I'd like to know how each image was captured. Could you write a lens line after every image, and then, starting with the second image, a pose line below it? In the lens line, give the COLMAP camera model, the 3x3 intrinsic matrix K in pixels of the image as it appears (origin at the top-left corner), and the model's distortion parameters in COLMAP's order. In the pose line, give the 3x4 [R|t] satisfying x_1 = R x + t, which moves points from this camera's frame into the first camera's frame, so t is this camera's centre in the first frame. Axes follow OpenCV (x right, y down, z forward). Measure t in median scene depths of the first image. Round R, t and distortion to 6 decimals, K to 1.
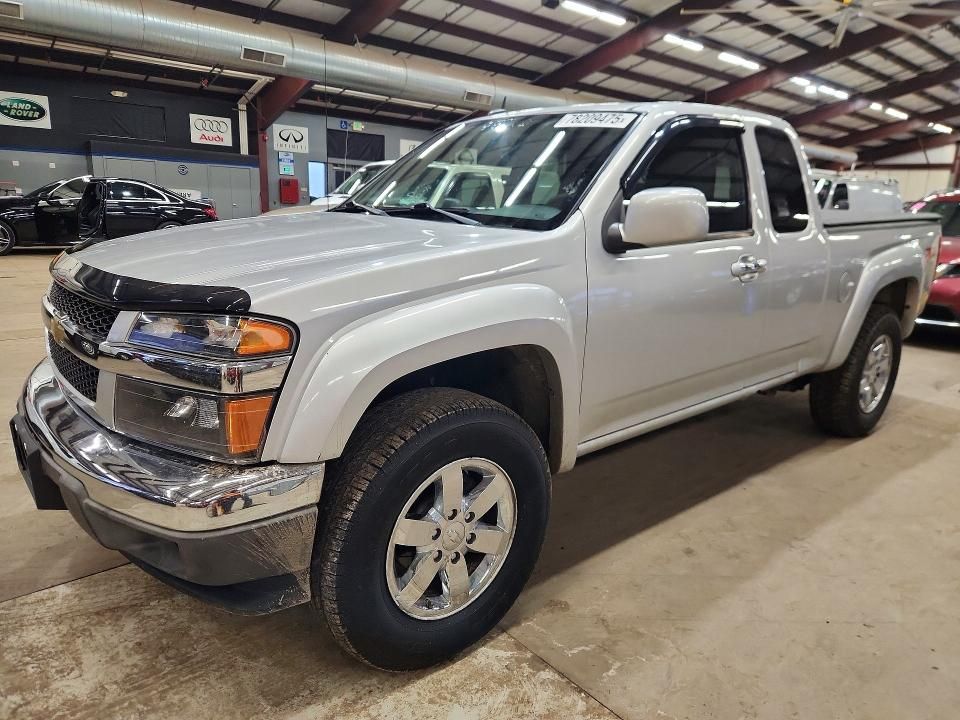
lens RADIAL K [[676.2, 0, 480.0], [0, 676.2, 360.0], [0, 0, 1]] dist [0.017495, -0.009074]
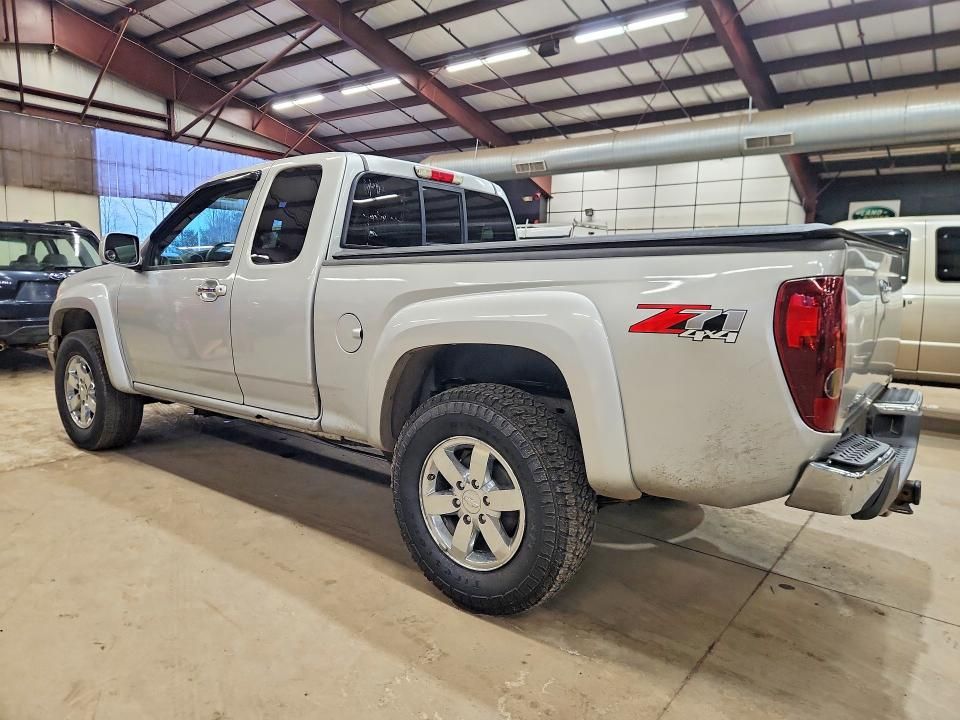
lens RADIAL K [[659.0, 0, 464.1], [0, 659.0, 355.4], [0, 0, 1]] dist [0.022828, -0.003143]
pose [[0.165428, 0.084554, -0.982591, 0.748763], [-0.243368, 0.969006, 0.042412, -0.083760], [0.955723, 0.232115, 0.180878, 0.569823]]
